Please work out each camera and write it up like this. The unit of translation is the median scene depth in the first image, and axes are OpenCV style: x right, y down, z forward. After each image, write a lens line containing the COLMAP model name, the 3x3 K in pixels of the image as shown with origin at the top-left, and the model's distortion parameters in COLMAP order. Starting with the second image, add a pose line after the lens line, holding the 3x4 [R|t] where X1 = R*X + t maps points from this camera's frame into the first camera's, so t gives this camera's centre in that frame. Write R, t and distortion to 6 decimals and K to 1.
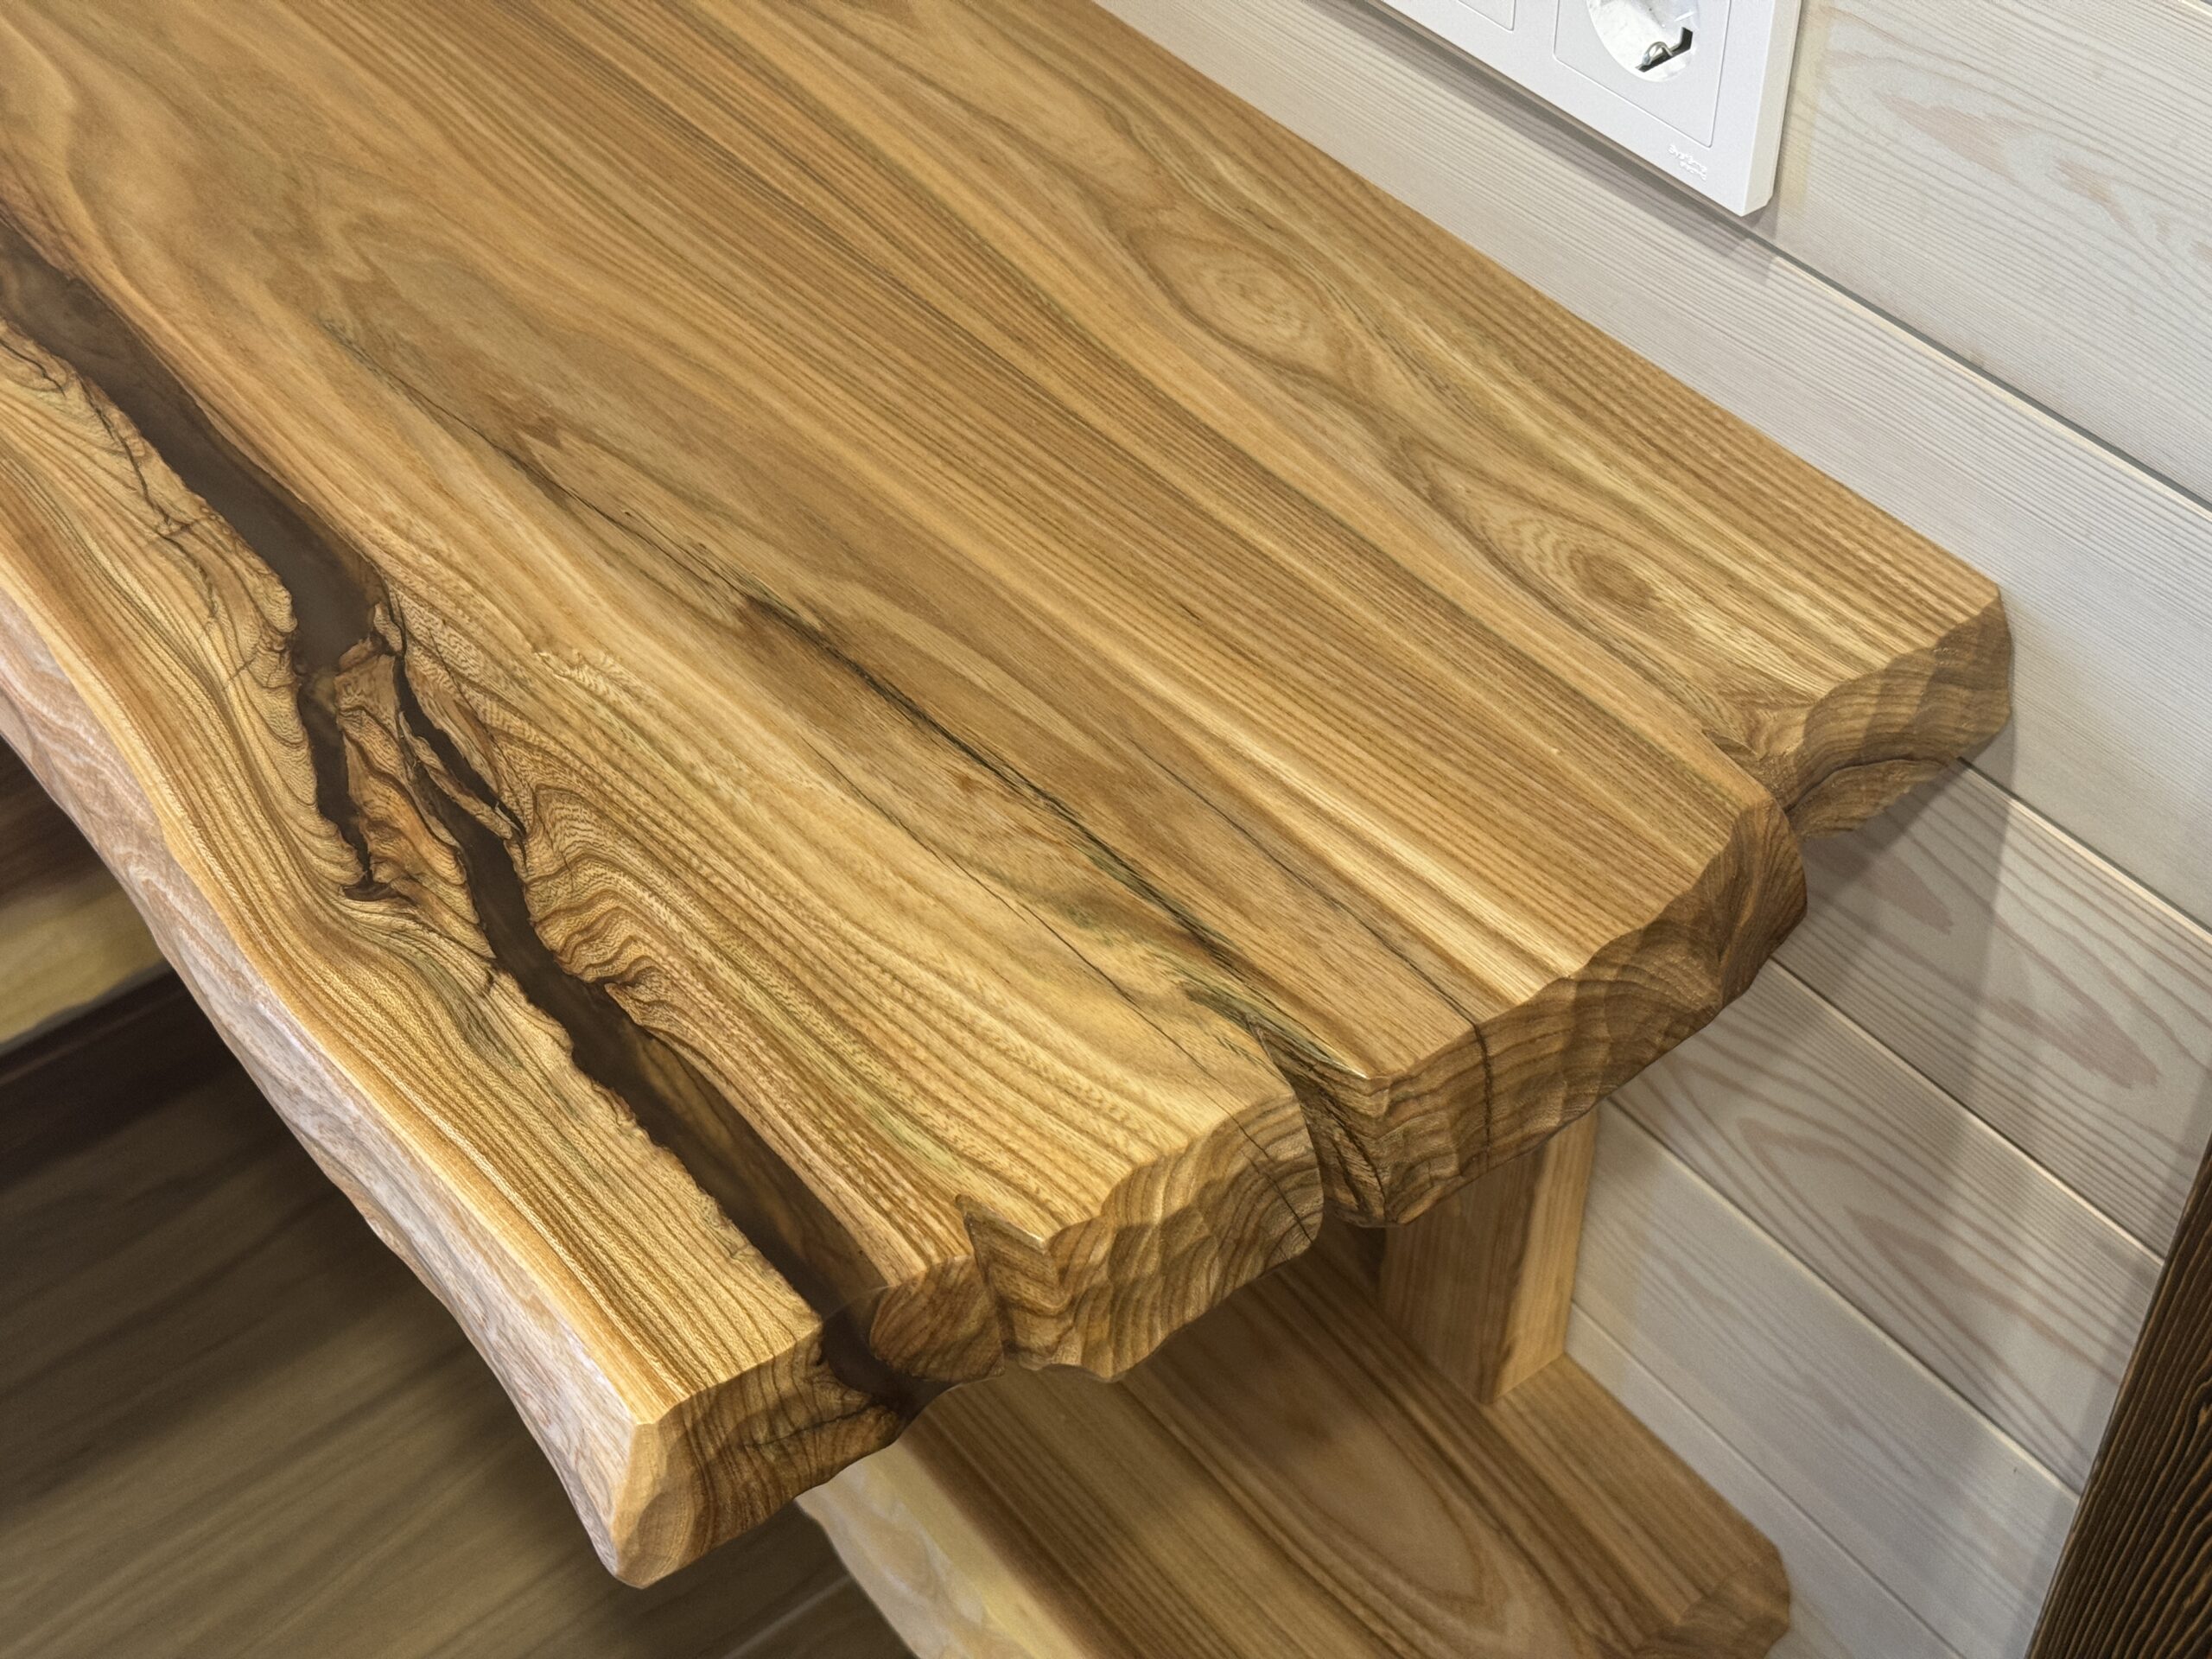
lens RADIAL K [[3121.8, 0, 1102.0], [0, 3121.8, 839.8], [0, 0, 1]] dist [0.187730, -0.402053]
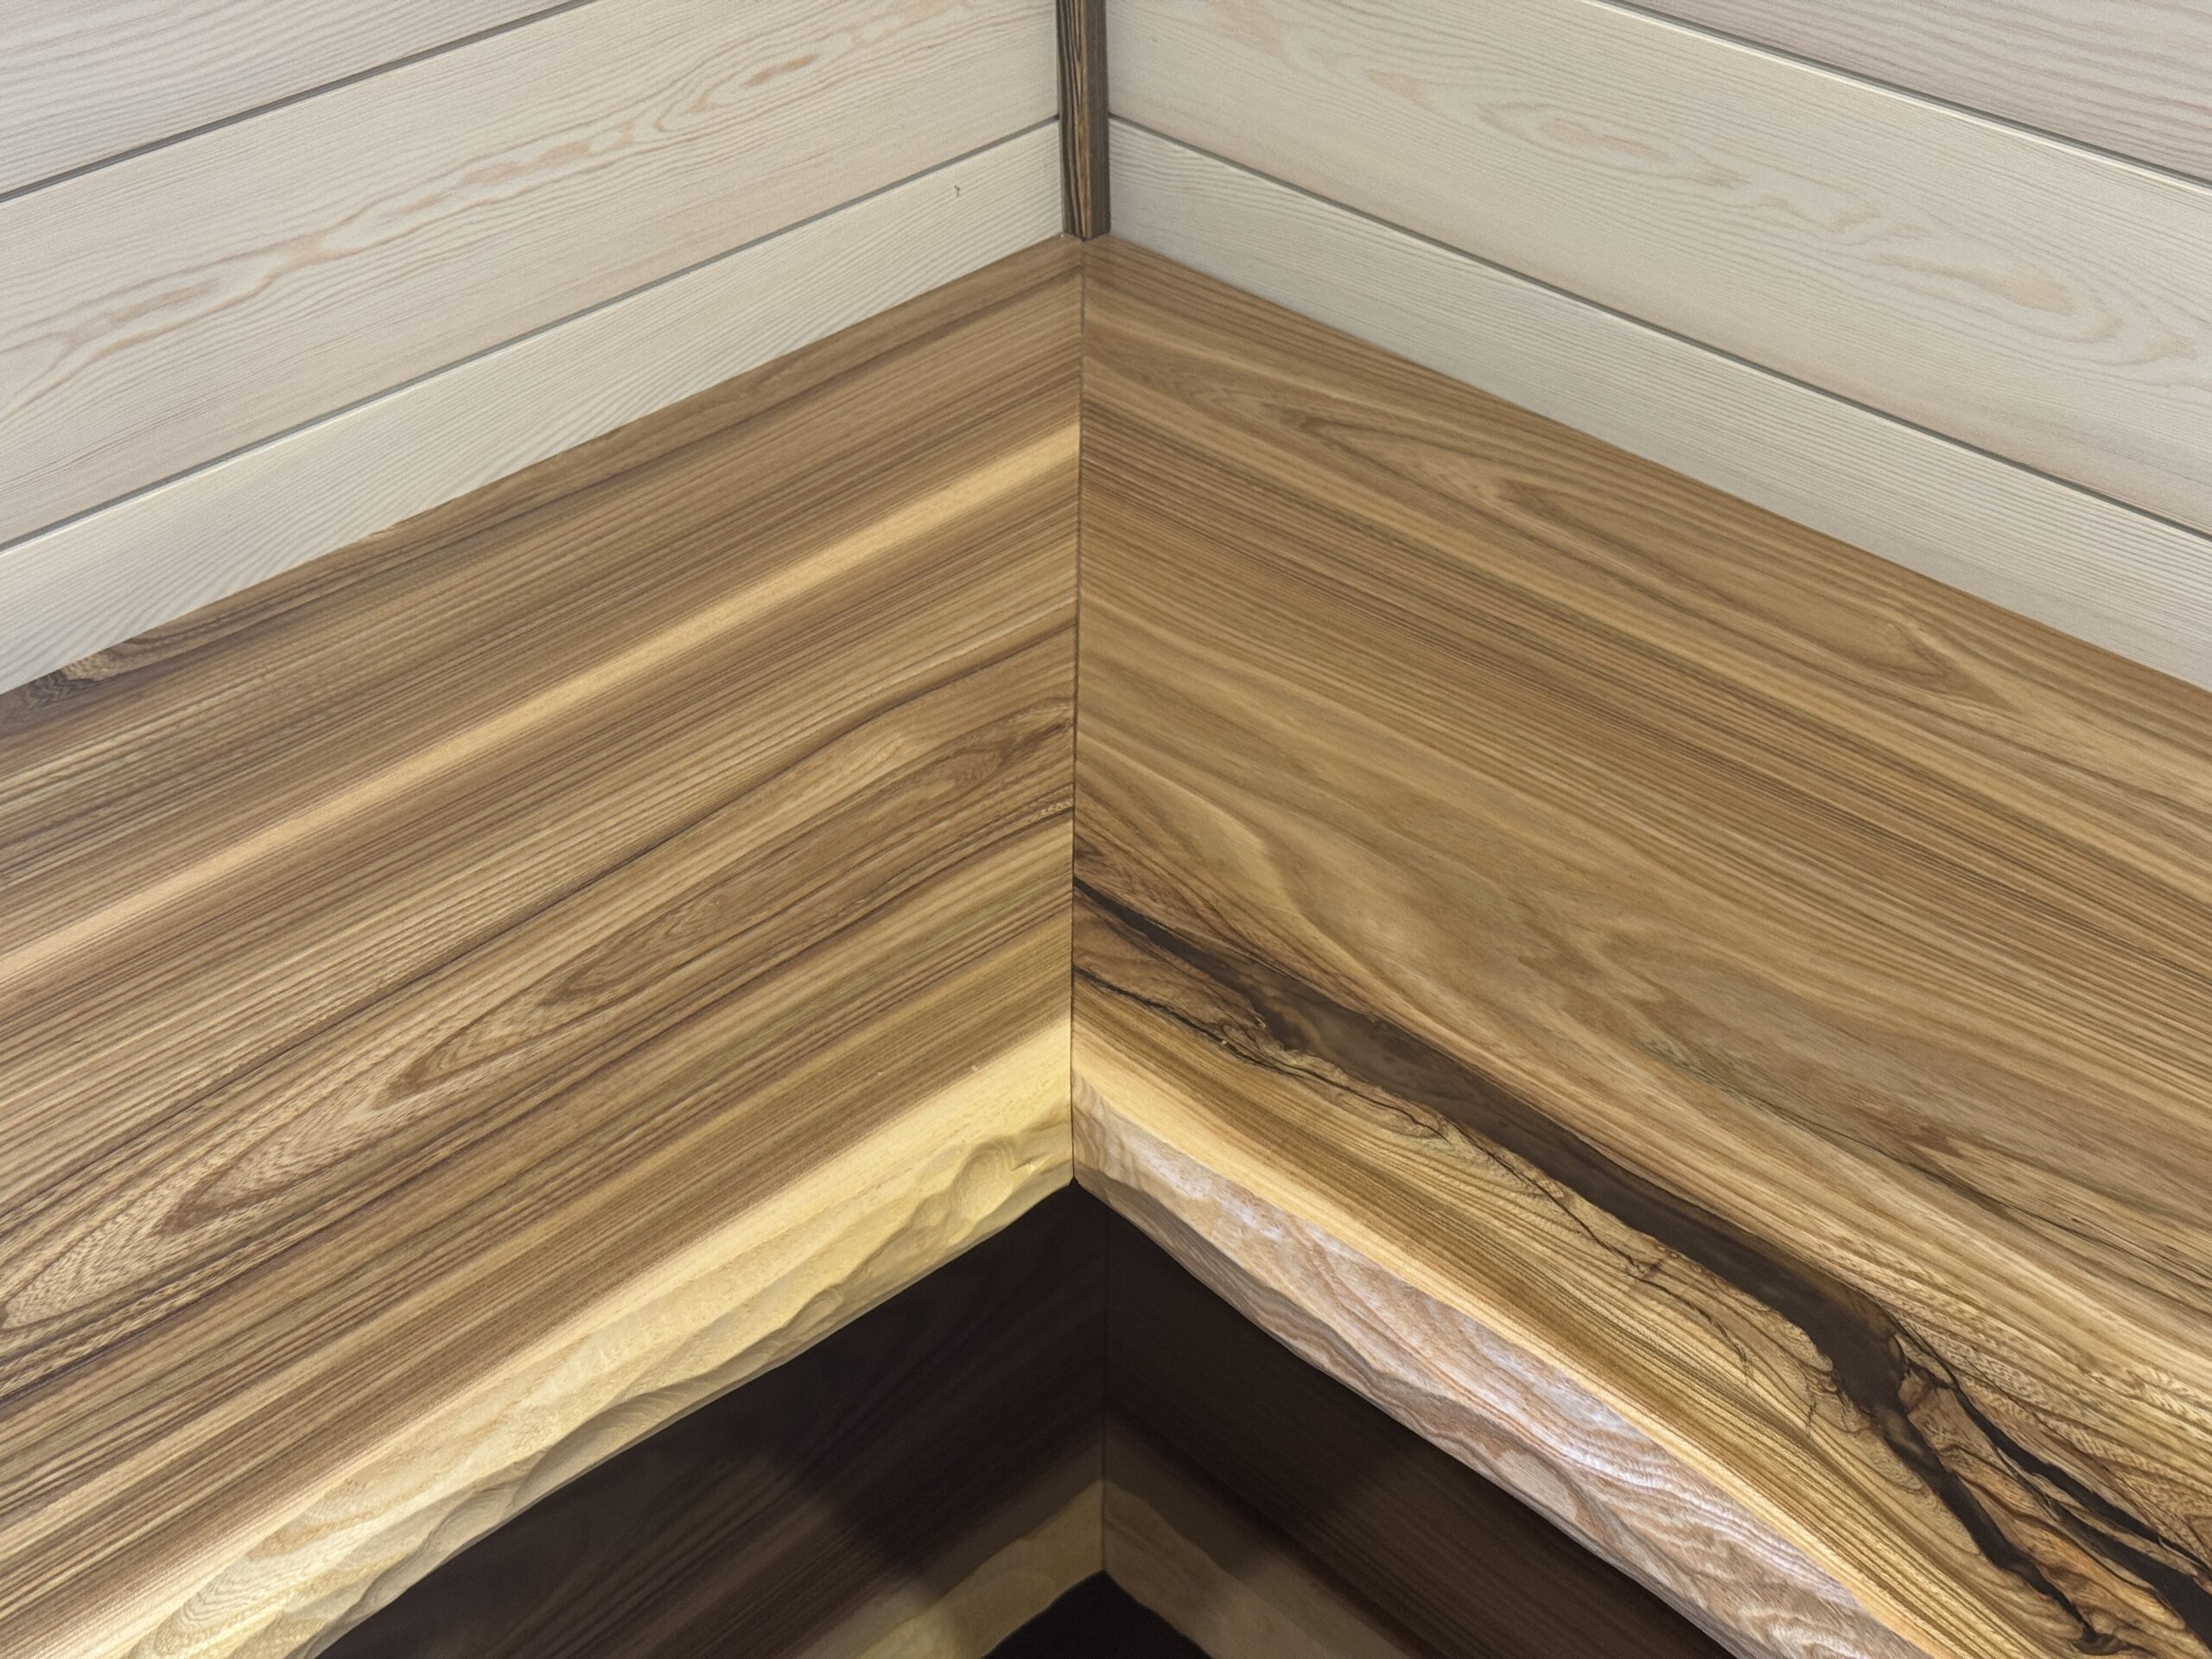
lens RADIAL K [[3121.8, 0, 1102.0], [0, 3121.8, 839.8], [0, 0, 1]] dist [0.187730, -0.402053]
pose [[0.993903, -0.070646, 0.084655, -0.590420], [0.082899, 0.985009, -0.151278, -0.104352], [-0.072698, 0.157373, 0.984860, -0.011552]]
